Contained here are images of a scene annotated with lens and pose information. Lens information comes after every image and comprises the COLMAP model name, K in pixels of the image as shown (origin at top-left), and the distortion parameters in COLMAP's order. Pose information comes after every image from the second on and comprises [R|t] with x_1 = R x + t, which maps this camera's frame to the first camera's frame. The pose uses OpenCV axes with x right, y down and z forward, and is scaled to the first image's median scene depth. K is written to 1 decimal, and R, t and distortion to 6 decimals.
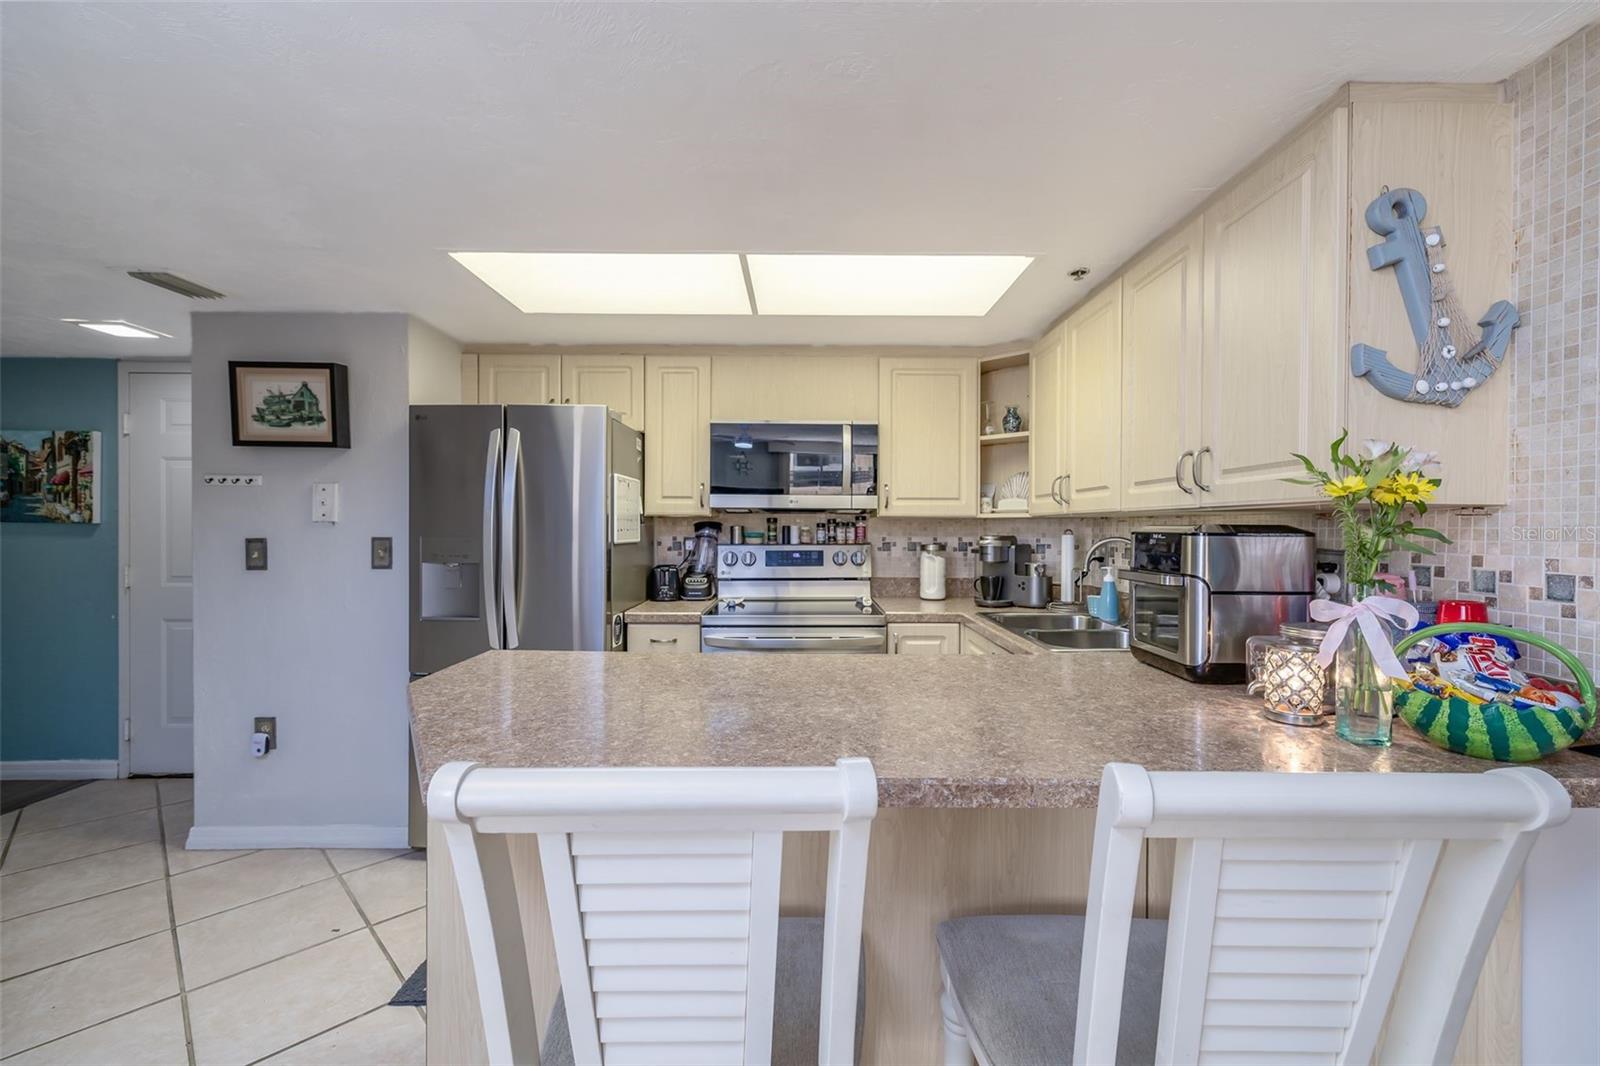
lens RADIAL K [[676.7, 0, 800.0], [0, 676.7, 533.0], [0, 0, 1]] dist [-0.000719, -0.000283]
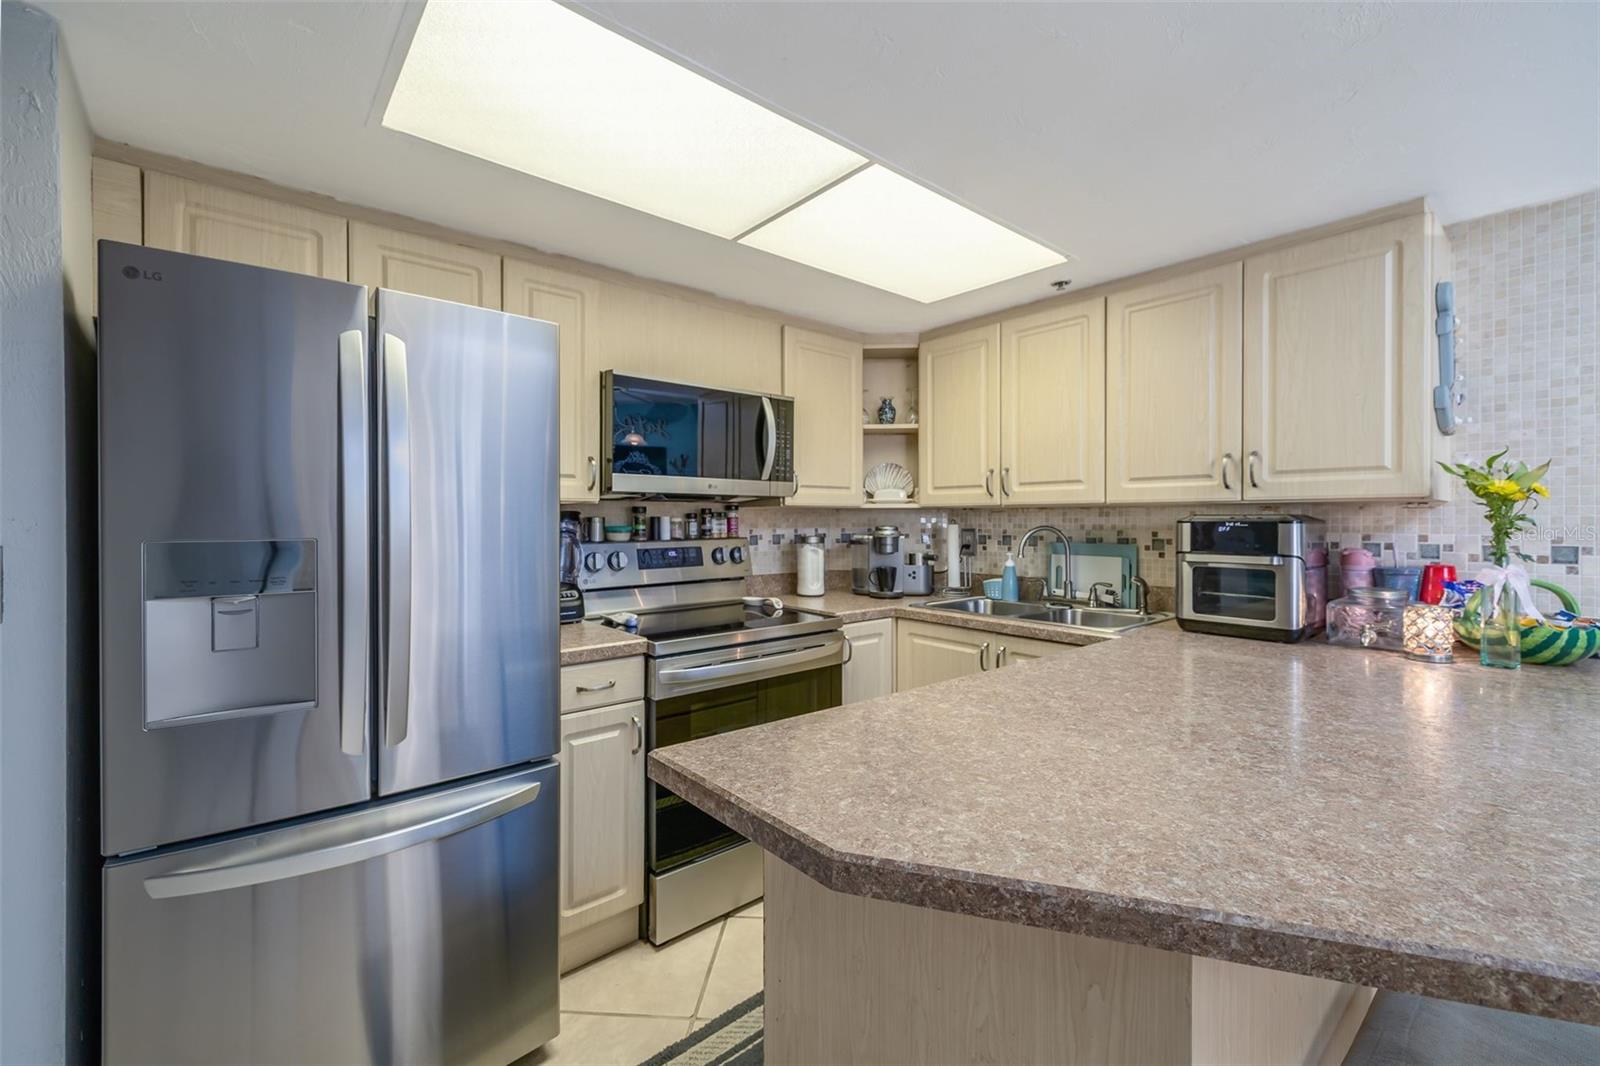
lens RADIAL K [[674.9, 0, 802.4], [0, 674.9, 523.9], [0, 0, 1]] dist [-0.000417, -0.000202]
pose [[0.757636, -0.009435, 0.652609, -0.447820], [0.009325, 0.999950, 0.003630, -0.003997], [-0.652611, 0.003336, 0.757686, 0.328739]]
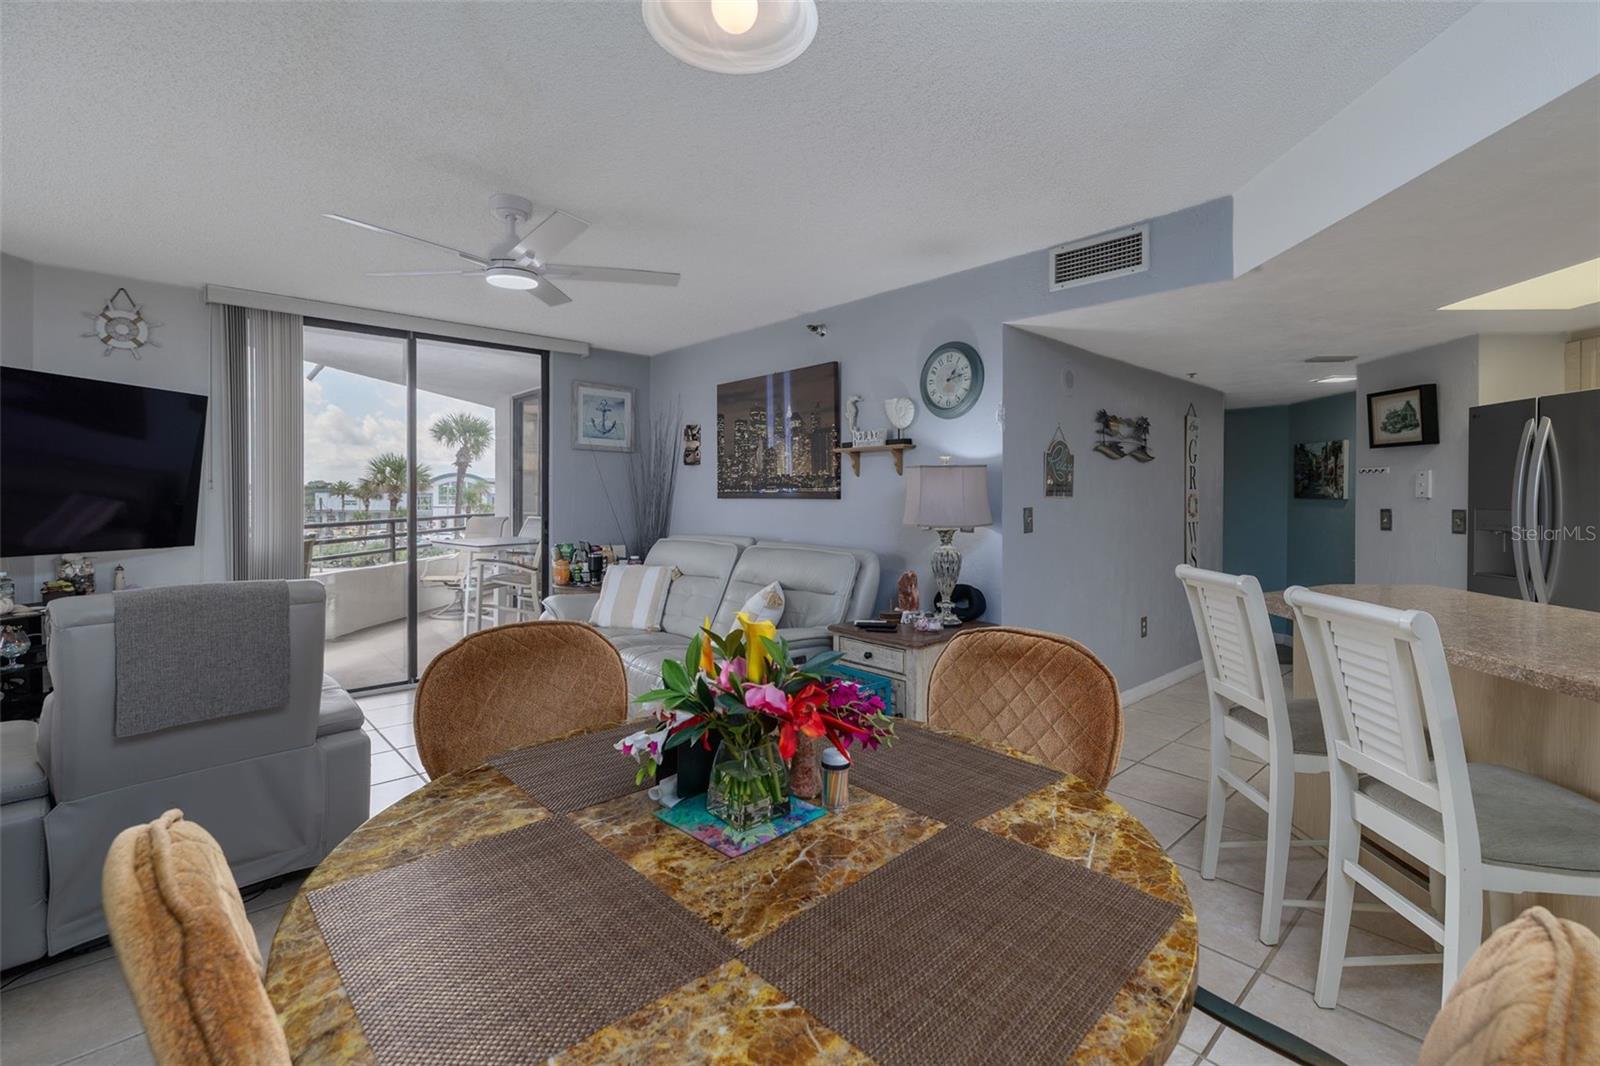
lens RADIAL K [[676.7, 0, 800.0], [0, 676.7, 533.0], [0, 0, 1]] dist [-0.000719, -0.000283]
pose [[-0.074911, 0.047994, -0.996035, 0.695586], [-0.011544, 0.998732, 0.048992, 0.002308], [0.997123, 0.015168, -0.074262, -0.153131]]
